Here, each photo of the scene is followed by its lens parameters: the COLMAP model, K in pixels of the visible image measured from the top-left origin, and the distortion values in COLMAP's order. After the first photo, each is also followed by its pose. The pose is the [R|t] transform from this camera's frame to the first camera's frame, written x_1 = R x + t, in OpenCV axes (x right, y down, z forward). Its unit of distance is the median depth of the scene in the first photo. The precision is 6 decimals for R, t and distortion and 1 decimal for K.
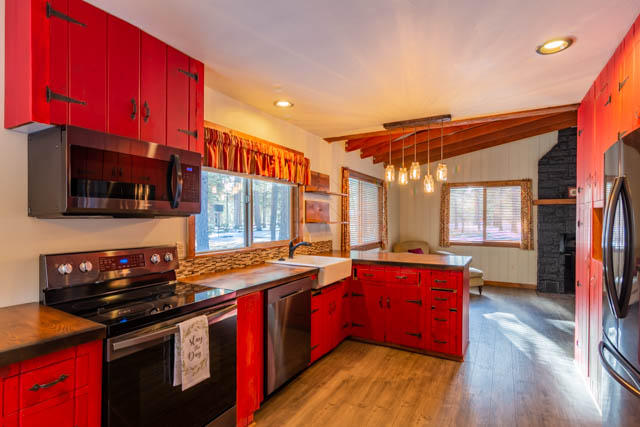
lens RADIAL K [[324.4, 0, 320.0], [0, 324.4, 213.5], [0, 0, 1]] dist [-0.001037, -0.000090]
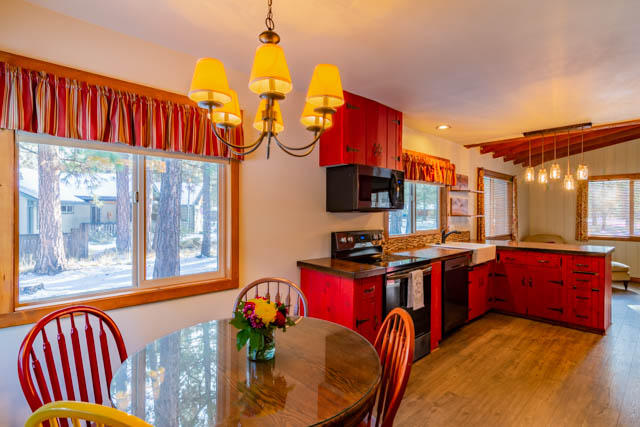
lens RADIAL K [[329.9, 0, 319.7], [0, 329.9, 208.0], [0, 0, 1]] dist [-0.001746, -0.000845]
pose [[0.956537, -0.004696, -0.291574, -0.181054], [0.005262, 0.999985, 0.001158, -0.006355], [0.291564, -0.002642, 0.956548, -0.402185]]
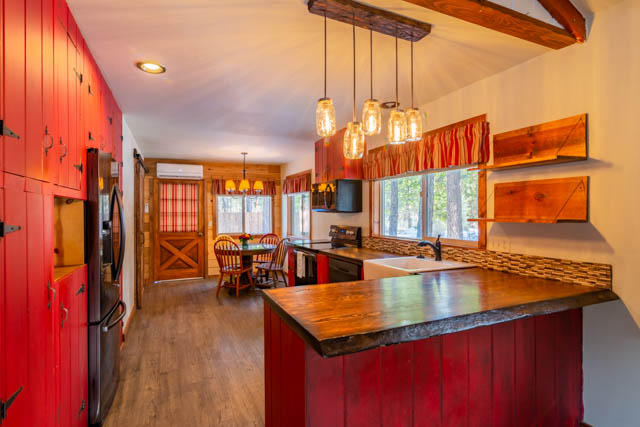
lens RADIAL K [[324.4, 0, 320.0], [0, 324.4, 213.5], [0, 0, 1]] dist [-0.001037, -0.000090]
pose [[-0.597622, -0.002249, -0.801775, 0.779471], [0.010407, 0.999890, -0.010561, 0.024232], [0.801710, -0.014656, -0.597533, 1.290328]]
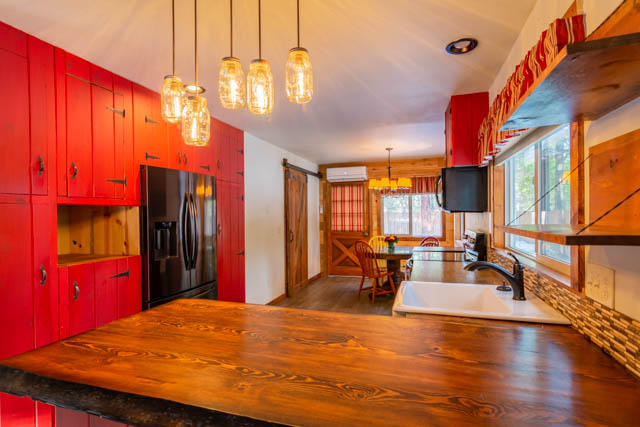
lens RADIAL K [[324.4, 0, 320.0], [0, 324.4, 213.5], [0, 0, 1]] dist [-0.001037, -0.000090]
pose [[-0.979804, 0.004262, -0.199914, 0.285455], [0.007575, 0.999846, -0.015812, 0.022634], [0.199816, -0.017007, -0.979686, 1.435316]]
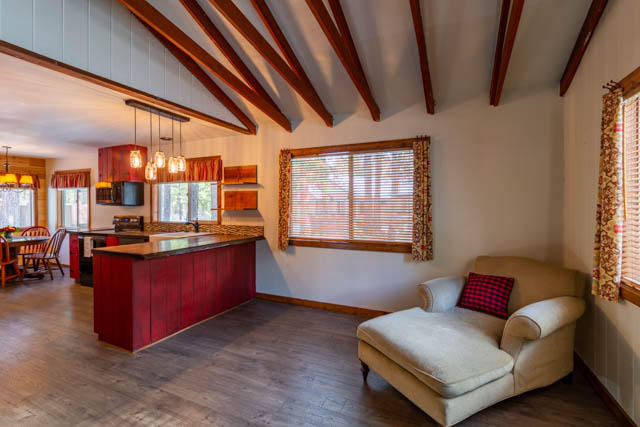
lens RADIAL K [[300.9, 0, 317.6], [0, 300.9, 207.6], [0, 0, 1]] dist [-0.002070, -0.000325]
pose [[0.055458, -0.001093, -0.998460, 1.346609], [0.015818, 0.999875, -0.000216, 0.034604], [0.998336, -0.015782, 0.055469, 1.516163]]
